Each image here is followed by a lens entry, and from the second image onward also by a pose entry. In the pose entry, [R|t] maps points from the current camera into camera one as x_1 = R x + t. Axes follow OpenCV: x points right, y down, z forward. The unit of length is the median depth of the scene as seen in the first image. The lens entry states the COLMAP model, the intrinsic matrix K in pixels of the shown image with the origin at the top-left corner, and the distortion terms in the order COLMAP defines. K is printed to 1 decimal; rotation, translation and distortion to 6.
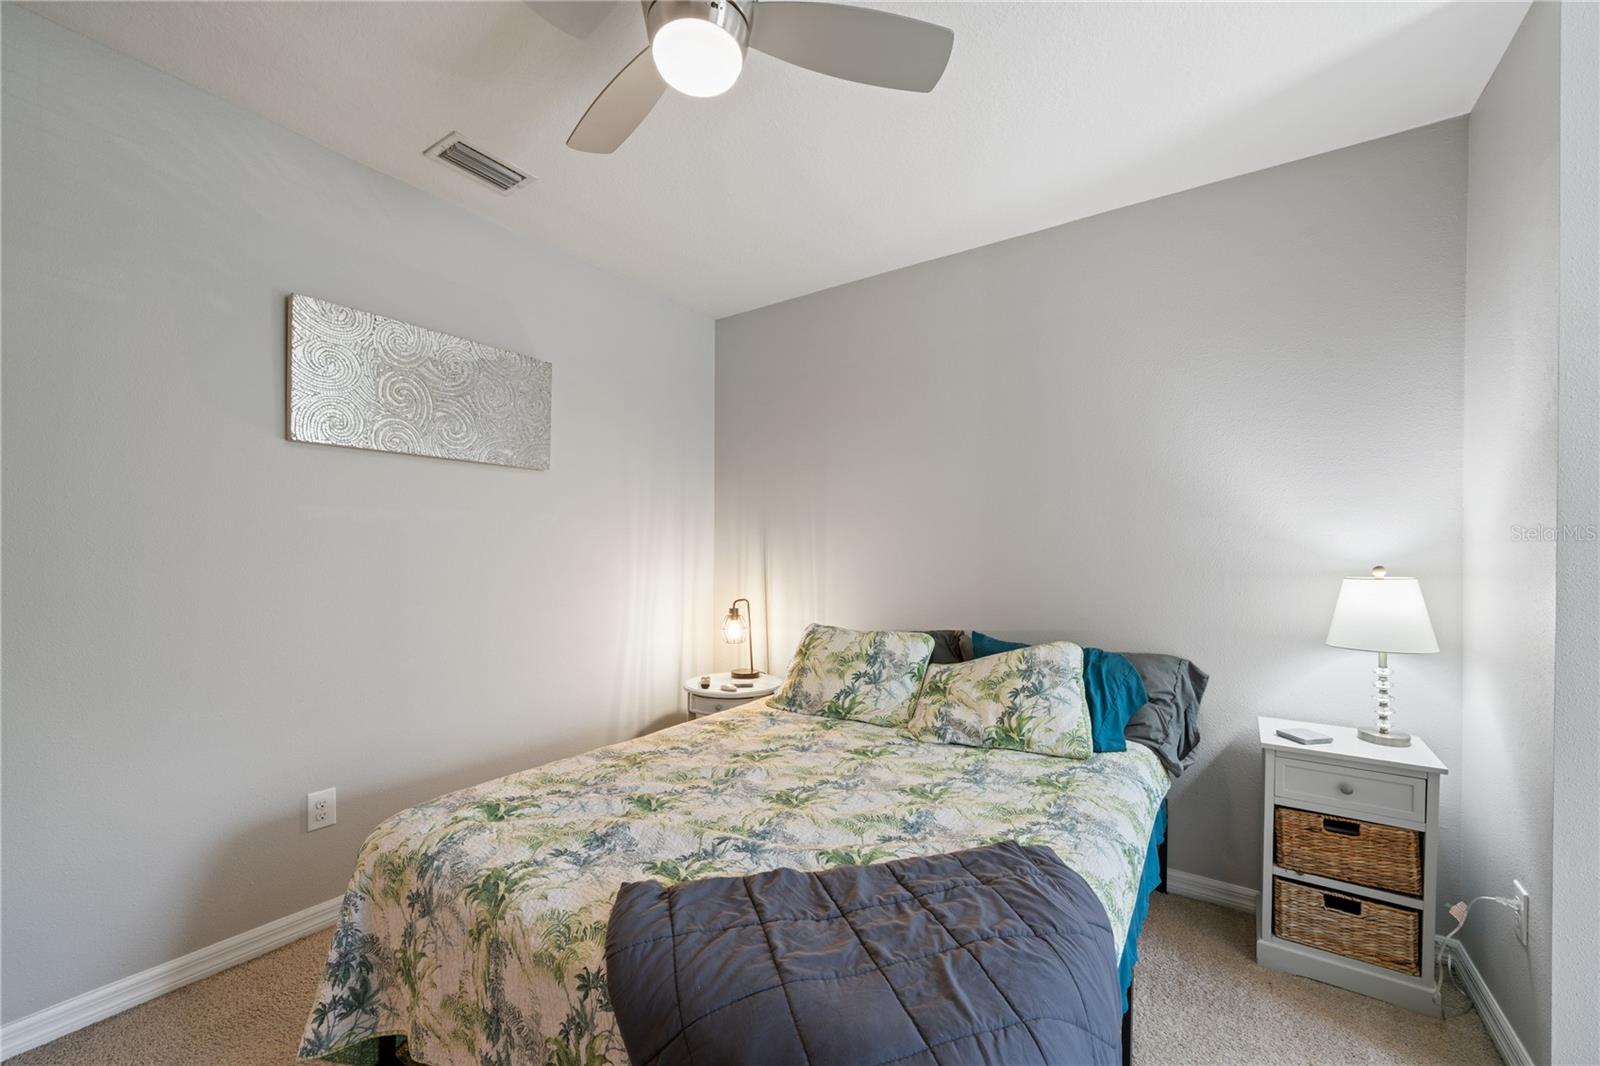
lens RADIAL K [[646.1, 0, 795.2], [0, 646.1, 553.2], [0, 0, 1]] dist [-0.002845, 0.000016]
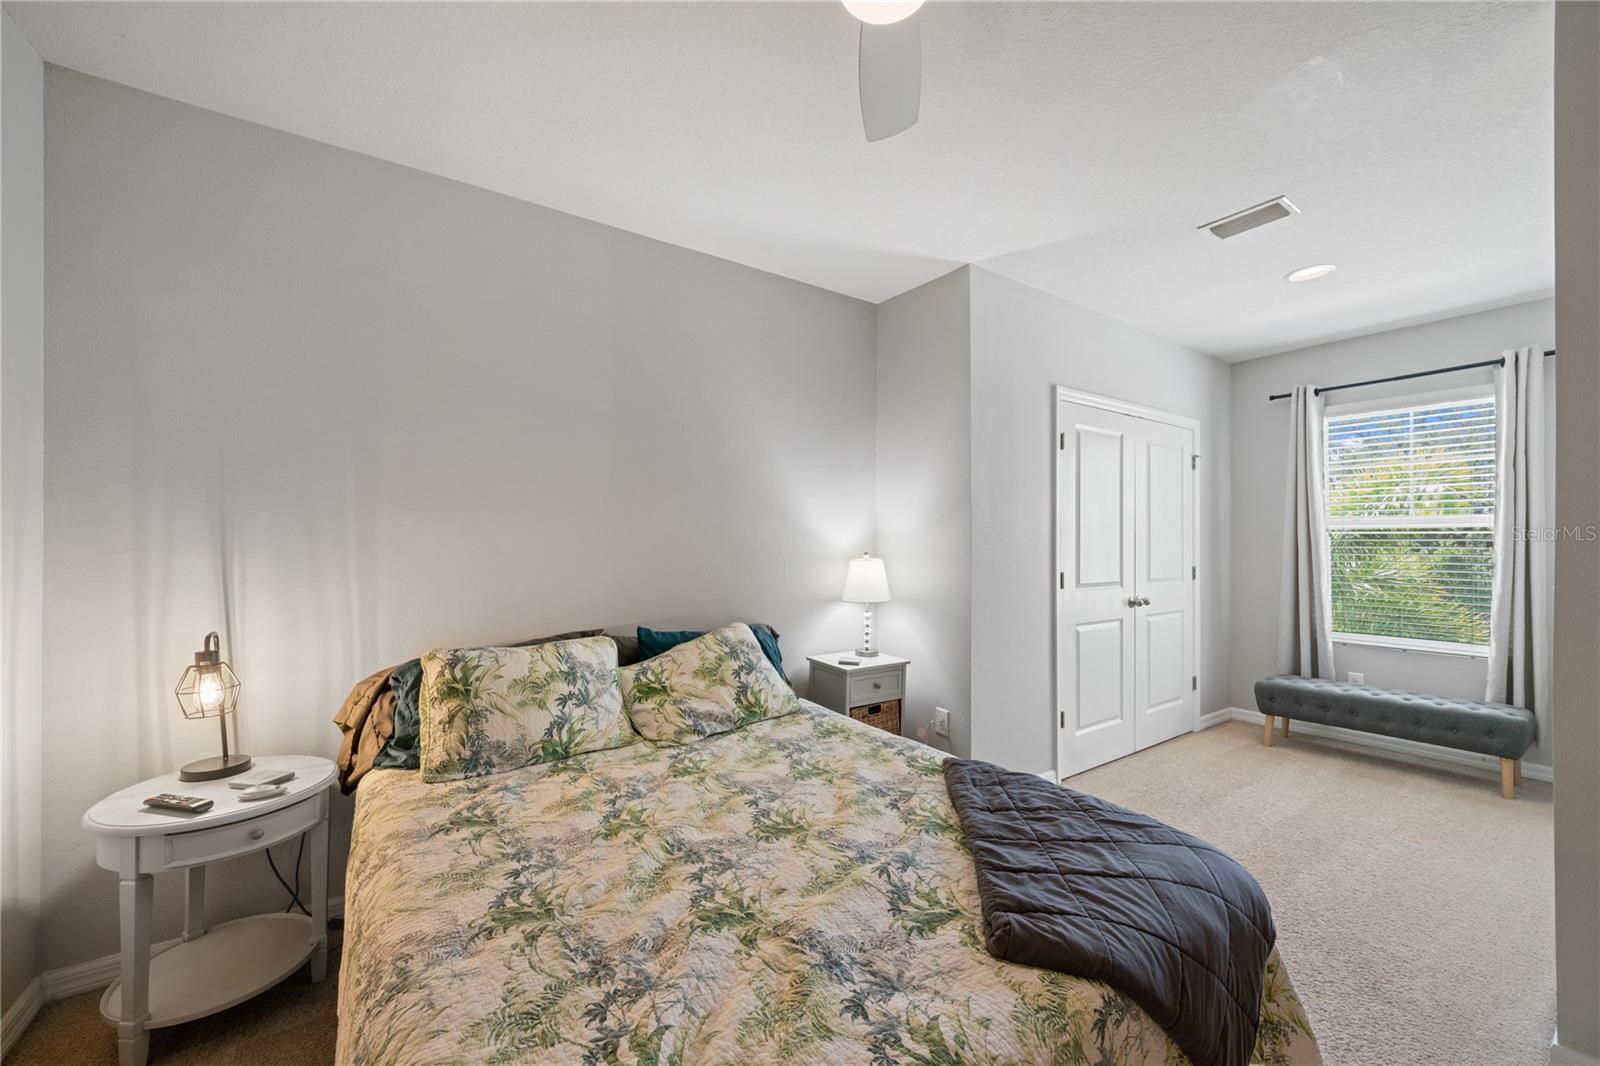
lens RADIAL K [[629.1, 0, 803.9], [0, 629.1, 537.8], [0, 0, 1]] dist [-0.002610, 0.000236]
pose [[0.333303, 0.005718, 0.942802, -0.654056], [0.002508, 0.999973, -0.006951, -0.006963], [-0.942816, 0.004681, 0.333280, 0.550822]]
